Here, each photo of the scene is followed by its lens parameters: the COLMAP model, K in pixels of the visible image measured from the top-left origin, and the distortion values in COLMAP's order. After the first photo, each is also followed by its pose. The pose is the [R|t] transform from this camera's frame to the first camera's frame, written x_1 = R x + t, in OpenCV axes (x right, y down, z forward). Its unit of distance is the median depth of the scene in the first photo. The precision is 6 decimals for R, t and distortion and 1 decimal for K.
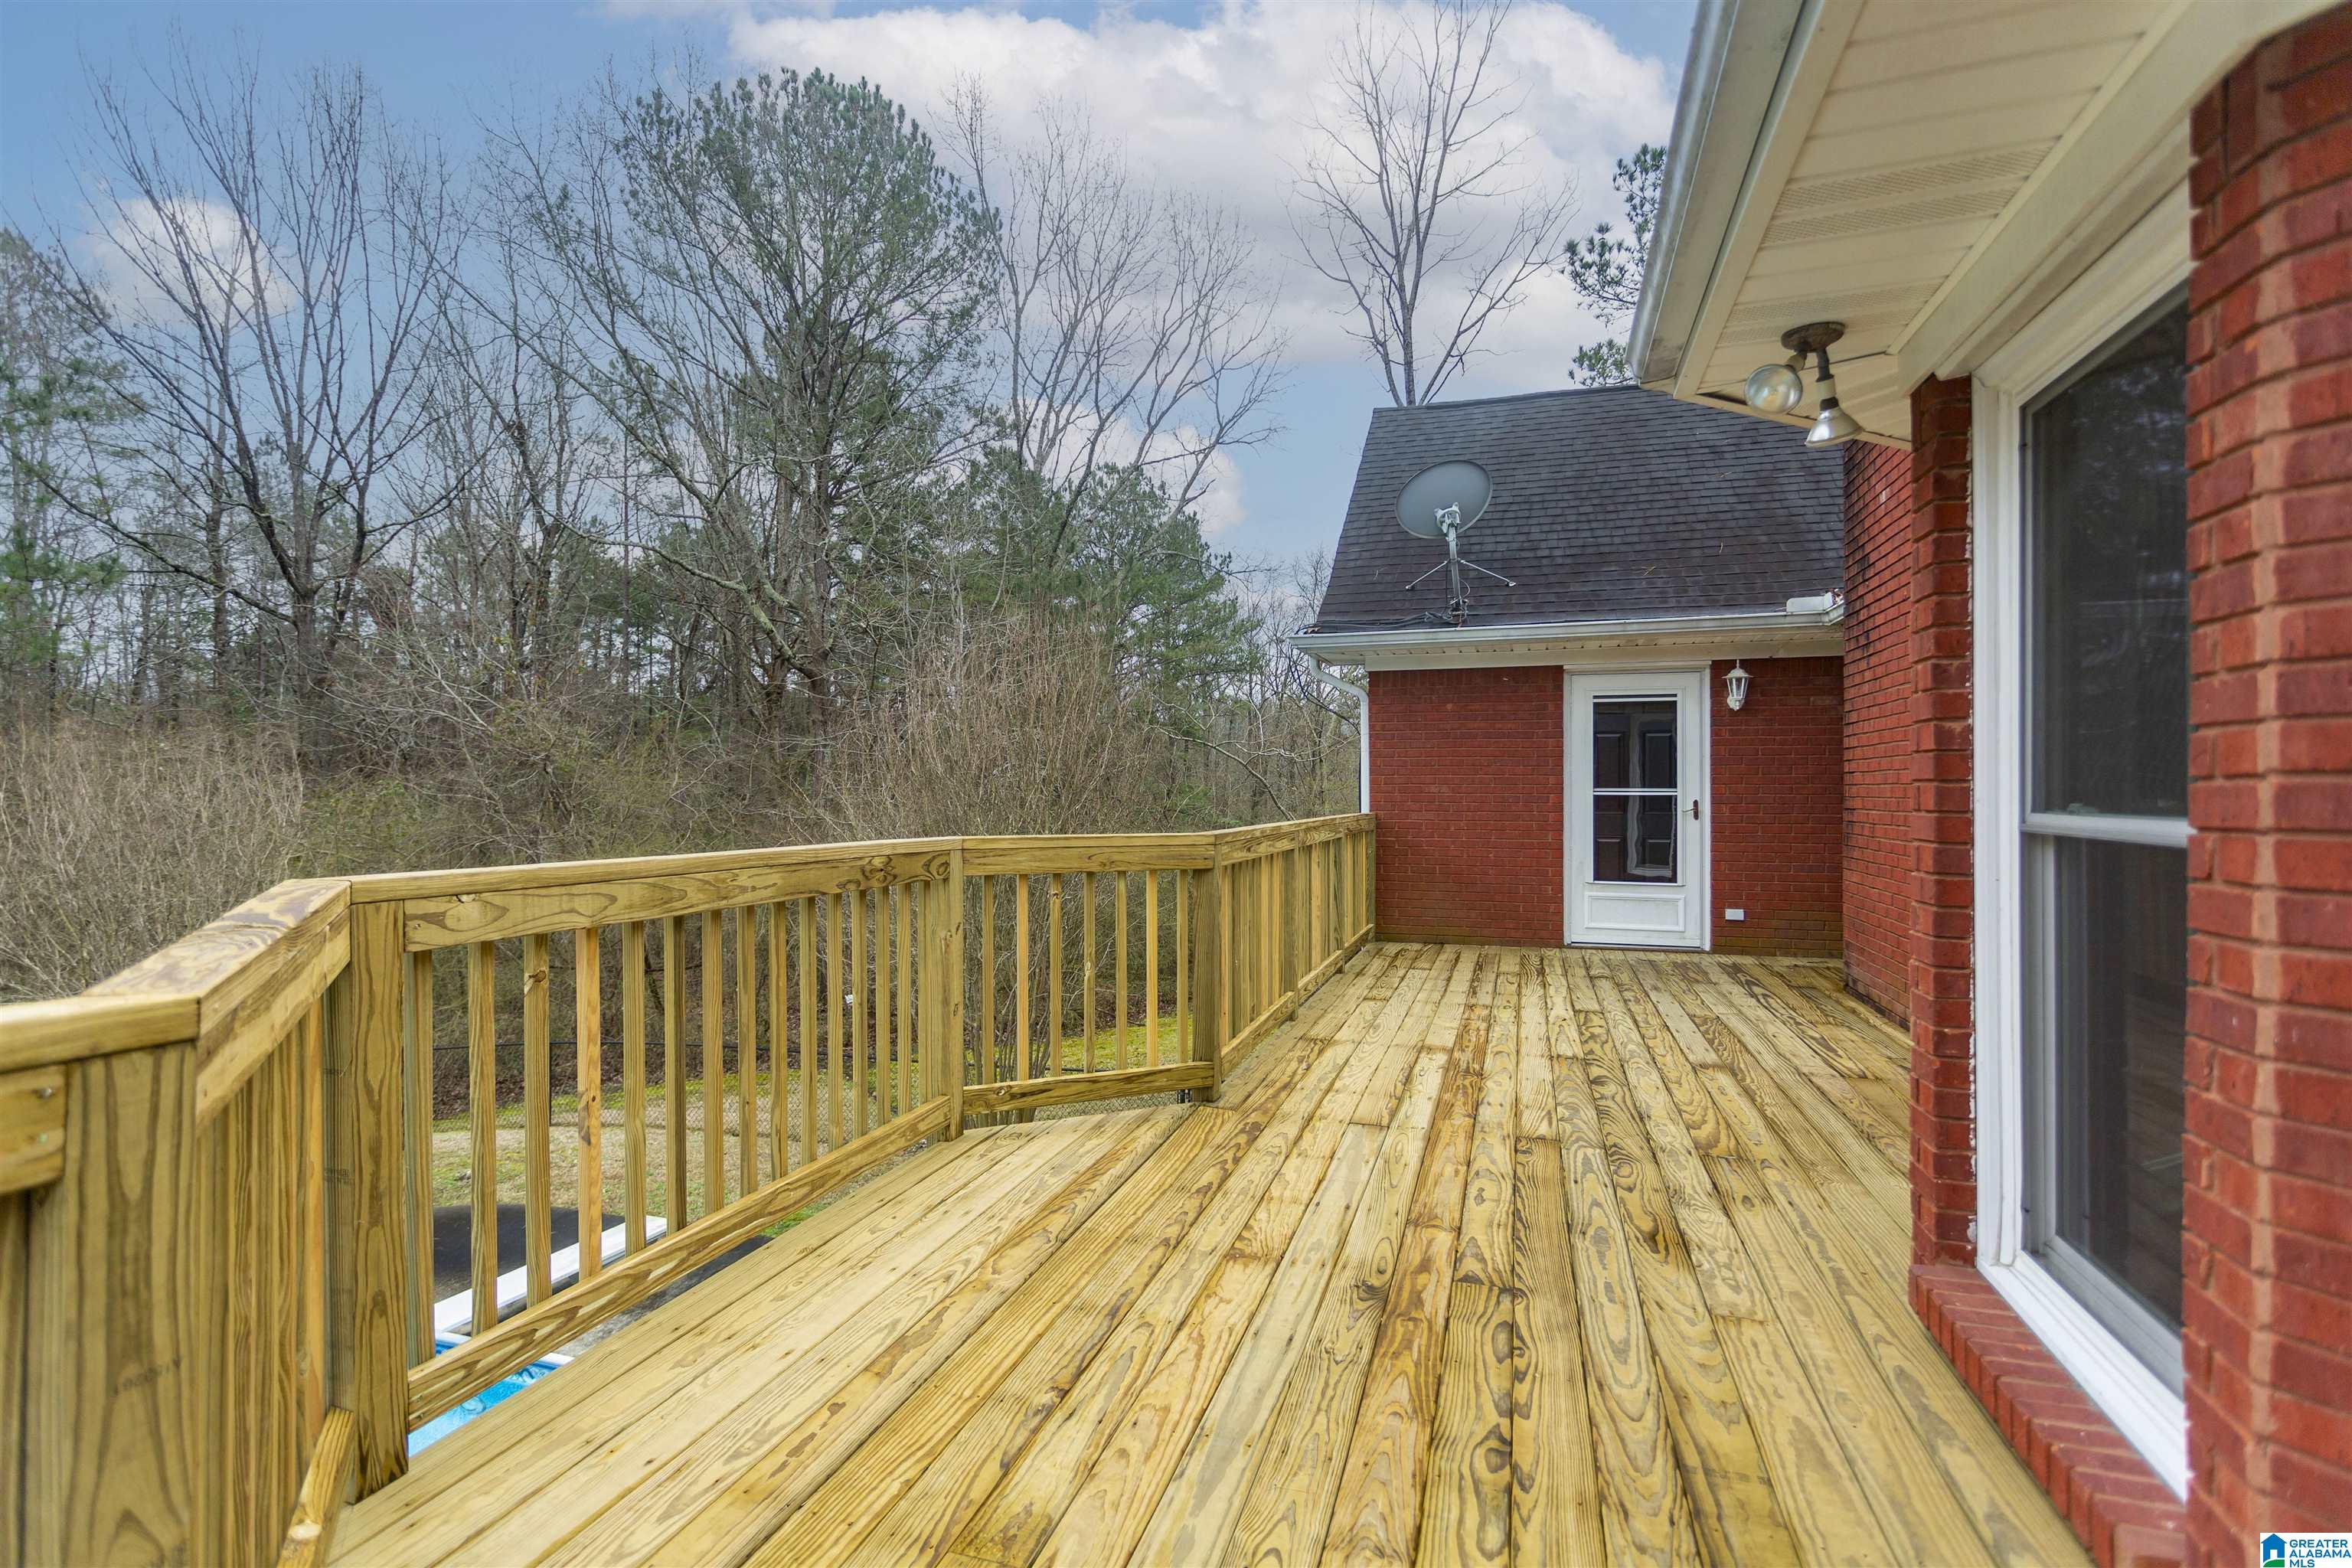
lens RADIAL K [[1111.9, 0, 1180.4], [0, 1111.9, 758.9], [0, 0, 1]] dist [0.000777, 0.000254]
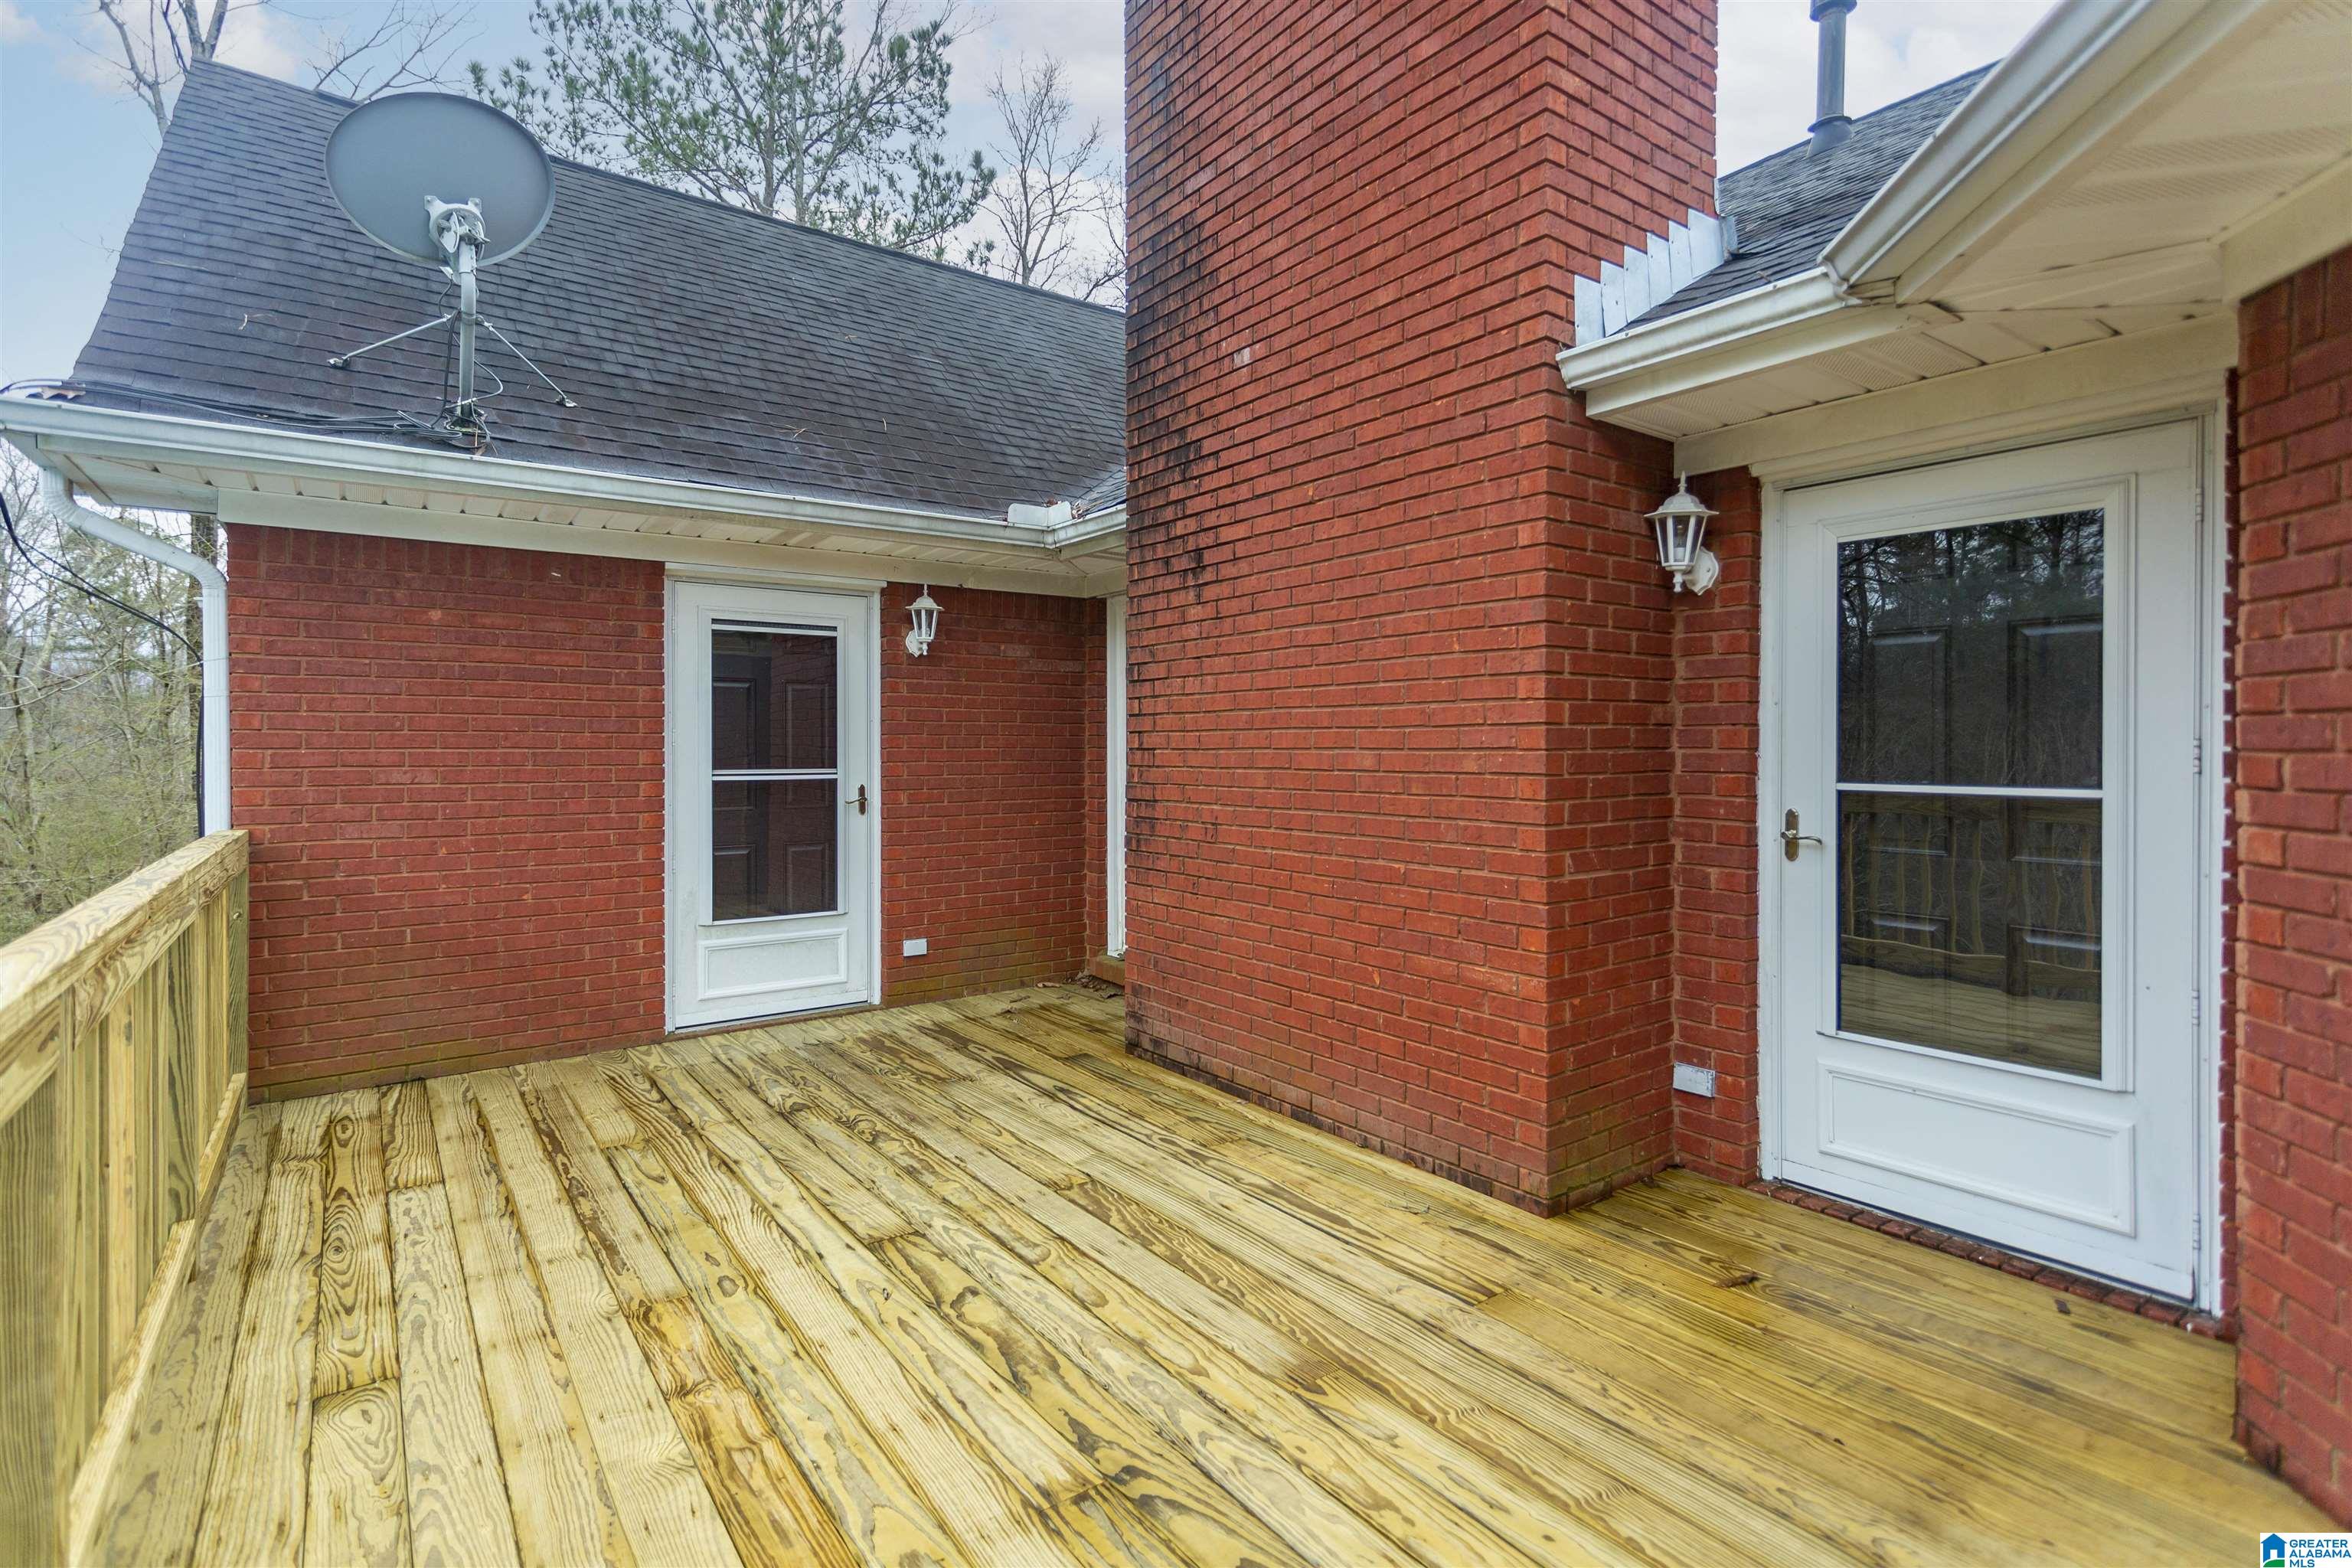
lens RADIAL K [[1119.4, 0, 1177.9], [0, 1119.4, 760.0], [0, 0, 1]] dist [0.012276, -0.000199]
pose [[0.601210, -0.006066, 0.799068, 0.032354], [-0.018386, 0.999601, 0.021422, 0.003129], [-0.798879, -0.027571, 0.600859, 0.433781]]
